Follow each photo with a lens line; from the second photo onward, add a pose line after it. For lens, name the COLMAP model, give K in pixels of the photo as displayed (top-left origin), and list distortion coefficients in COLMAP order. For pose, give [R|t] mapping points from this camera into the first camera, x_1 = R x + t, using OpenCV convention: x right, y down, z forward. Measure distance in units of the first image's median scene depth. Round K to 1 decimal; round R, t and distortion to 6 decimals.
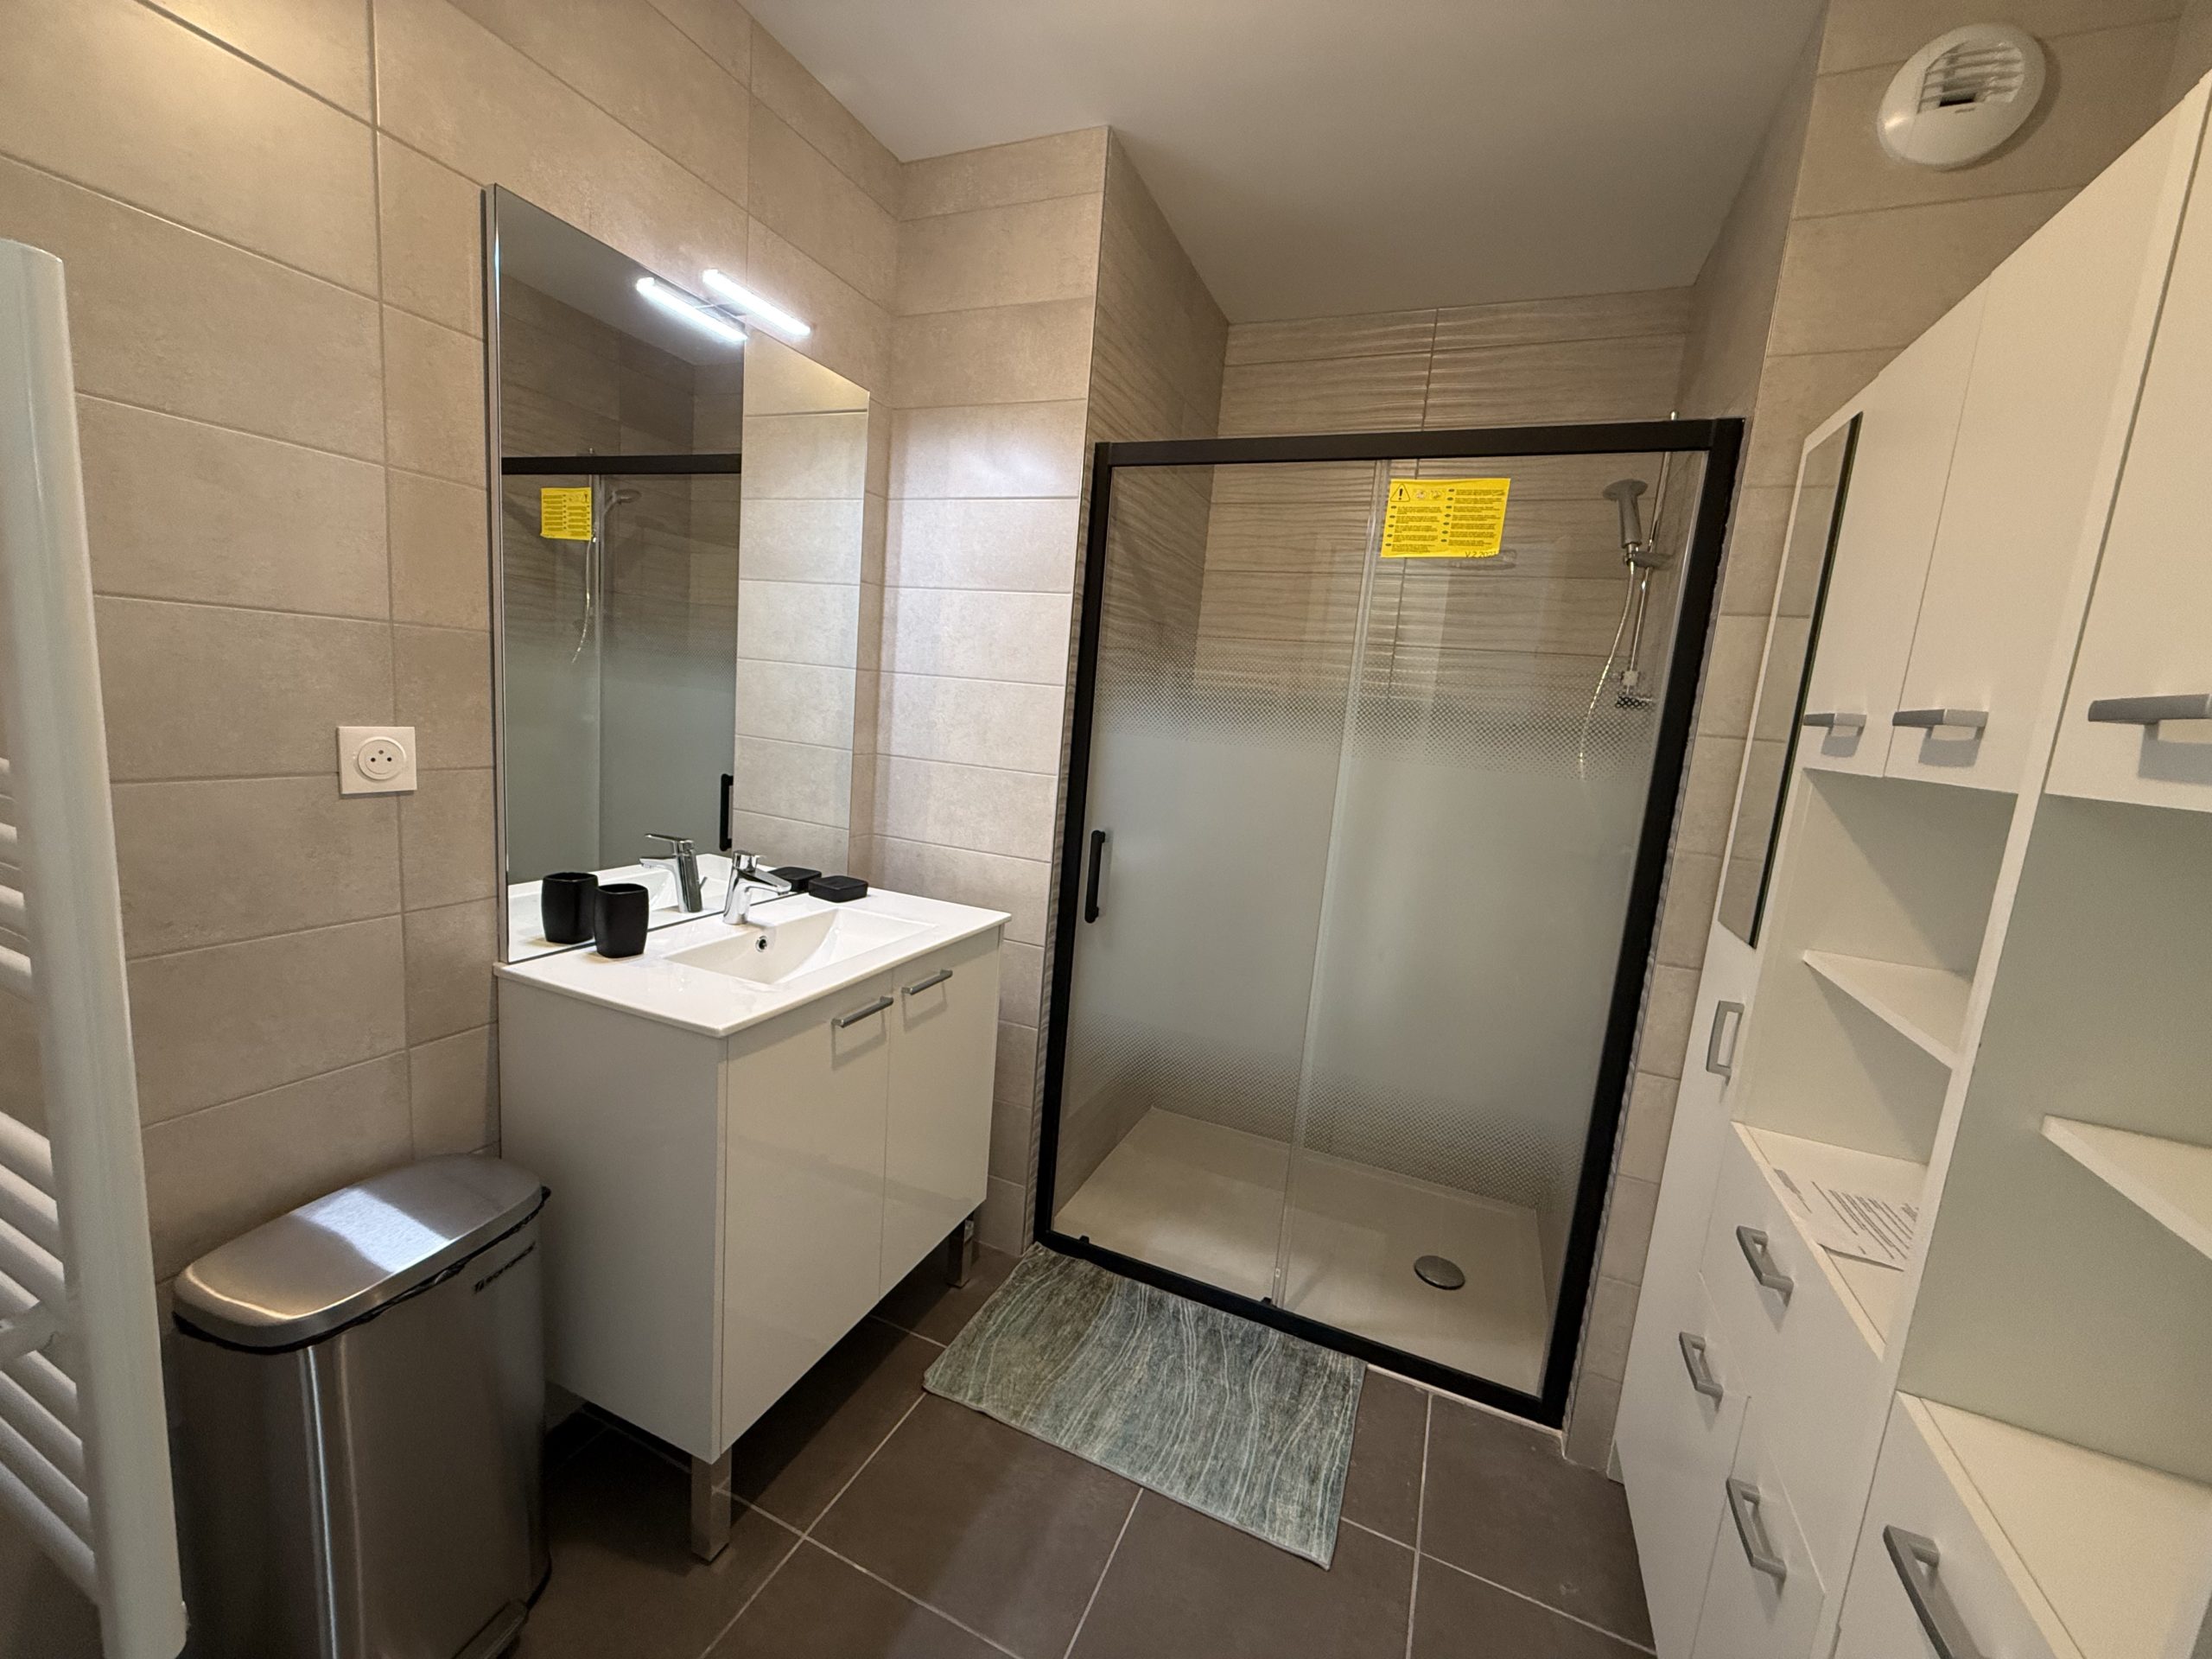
lens RADIAL K [[880.7, 0, 1100.1], [0, 880.7, 834.3], [0, 0, 1]] dist [-0.000494, -0.000296]
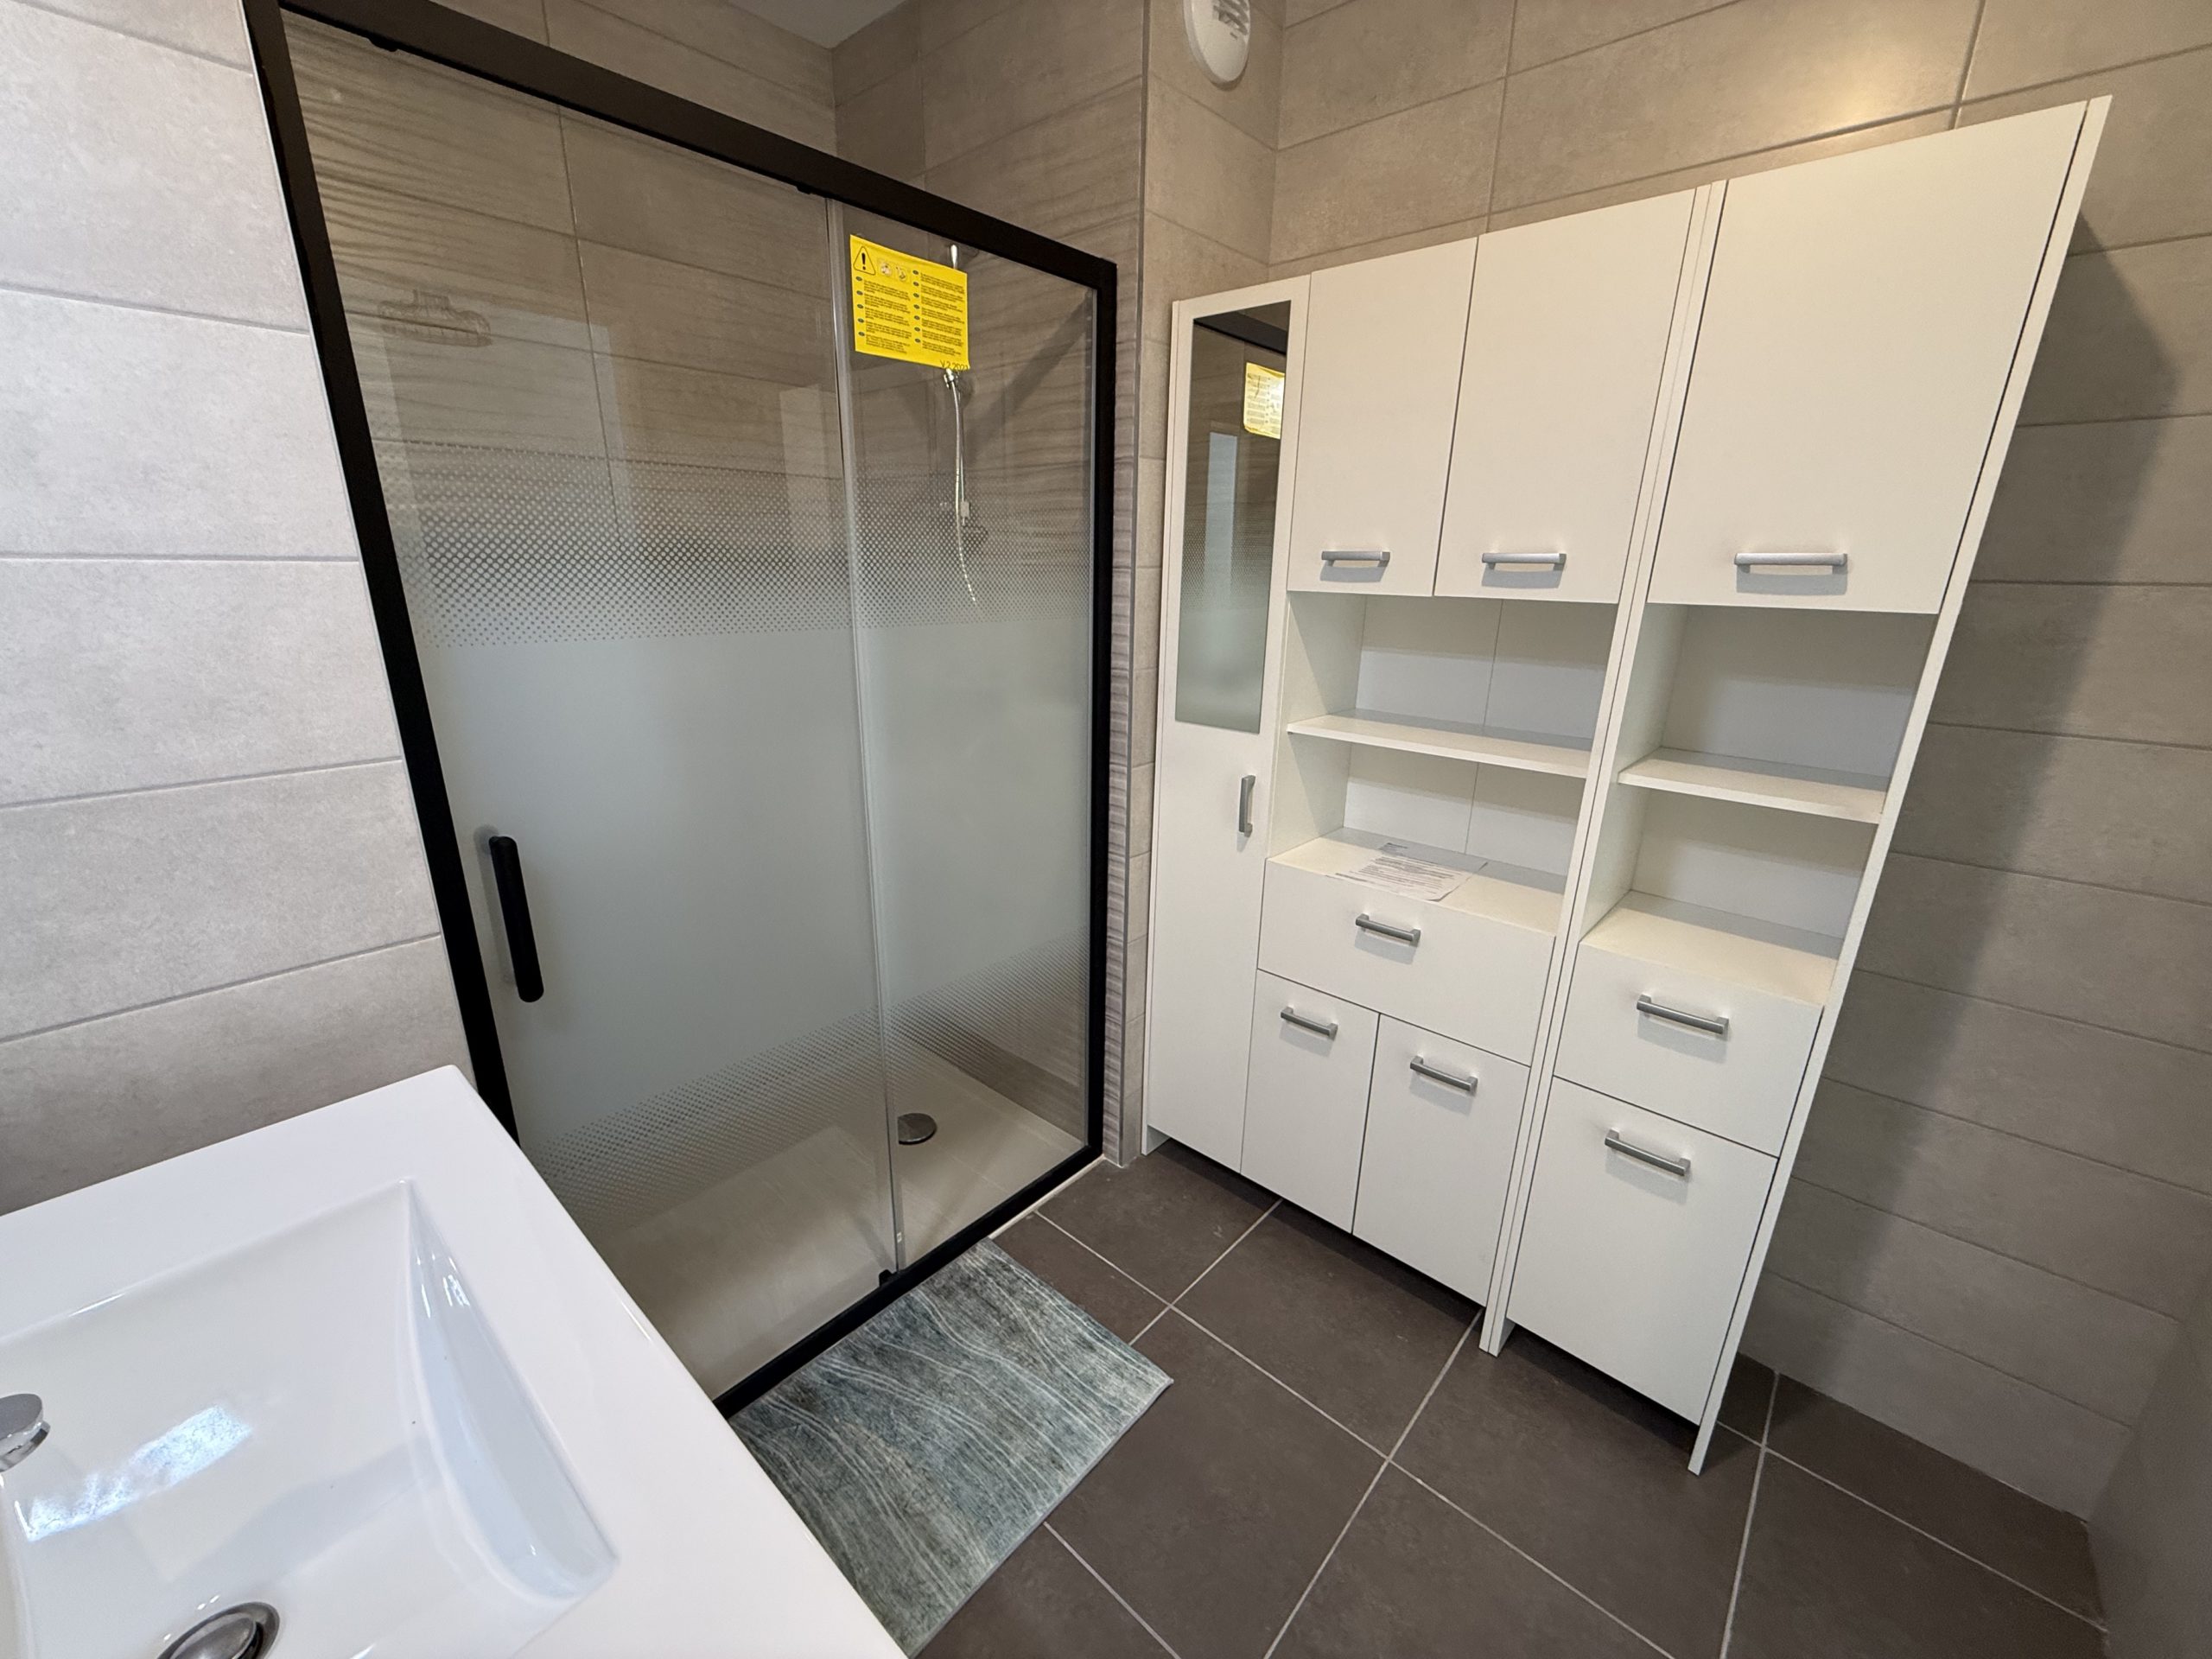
lens RADIAL K [[880.7, 0, 1100.1], [0, 880.7, 834.3], [0, 0, 1]] dist [-0.000494, -0.000296]
pose [[0.312852, -0.353088, 0.881733, -0.424302], [0.154552, 0.934886, 0.319535, -0.143038], [-0.937143, 0.036307, 0.347051, 0.580322]]
